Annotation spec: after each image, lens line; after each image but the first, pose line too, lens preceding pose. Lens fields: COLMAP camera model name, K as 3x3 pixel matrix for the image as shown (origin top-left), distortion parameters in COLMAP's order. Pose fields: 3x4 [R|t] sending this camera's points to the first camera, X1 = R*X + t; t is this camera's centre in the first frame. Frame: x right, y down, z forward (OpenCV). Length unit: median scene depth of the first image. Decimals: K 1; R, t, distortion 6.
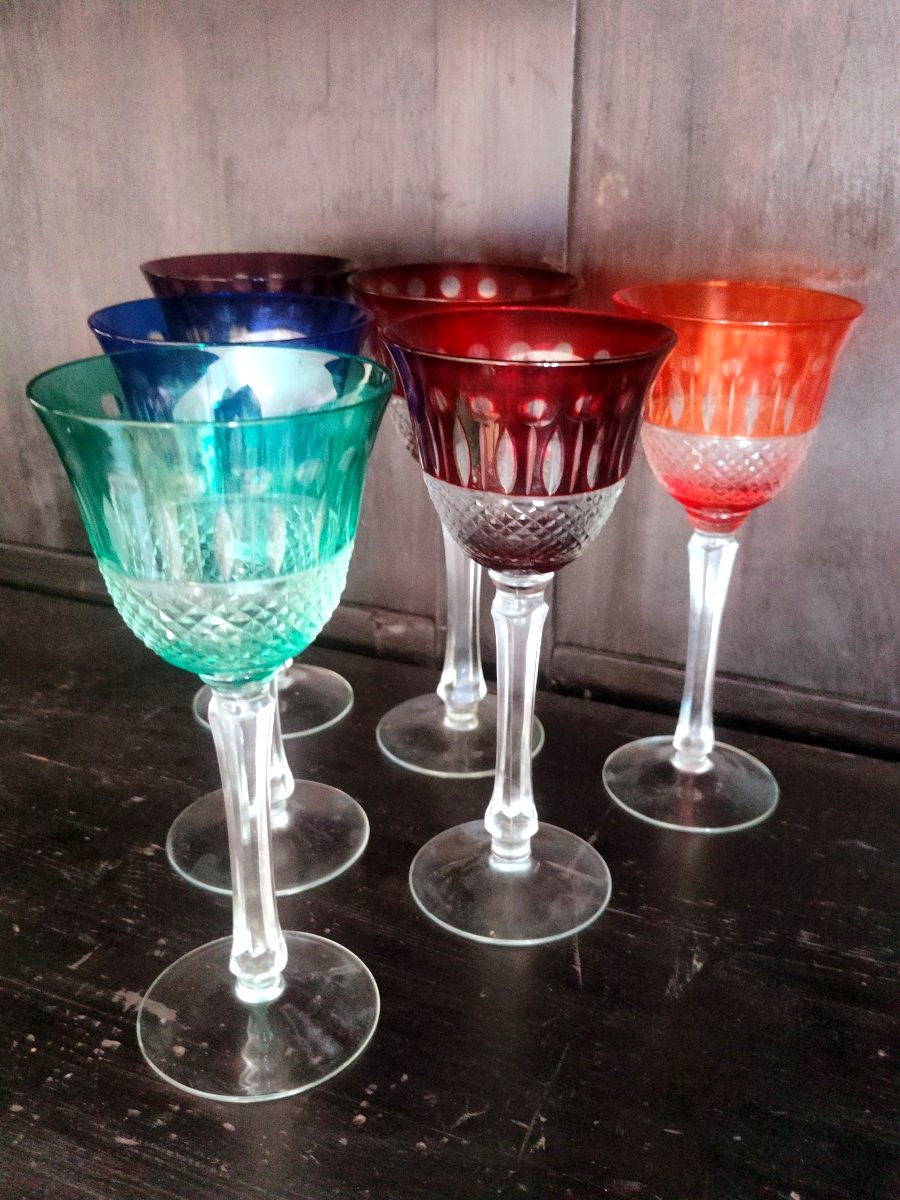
lens RADIAL K [[1258.5, 0, 424.7], [0, 1258.5, 594.7], [0, 0, 1]] dist [-0.001301, -0.039451]
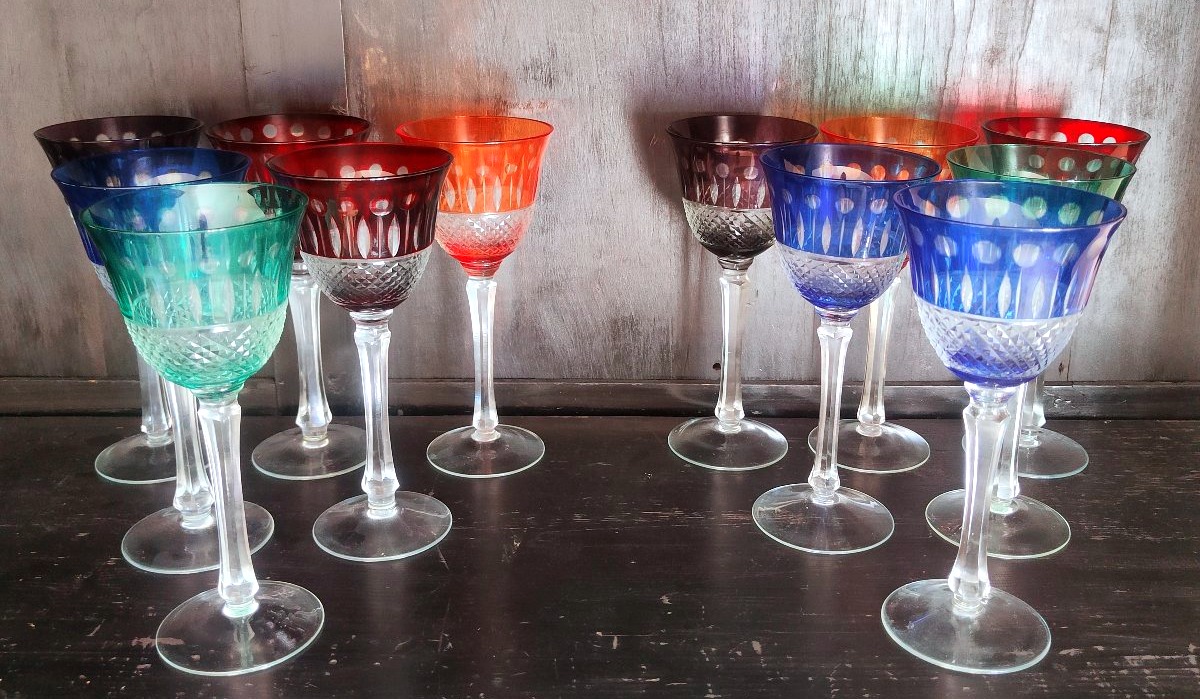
lens RADIAL K [[1240.8, 0, 598.8], [0, 1240.8, 278.3], [0, 0, 1]] dist [0.119569, -0.261203]
pose [[0.923474, -0.120884, 0.364119, -0.207343], [0.155182, 0.985656, -0.066342, 0.082072], [-0.350877, 0.117770, 0.928986, -0.501881]]
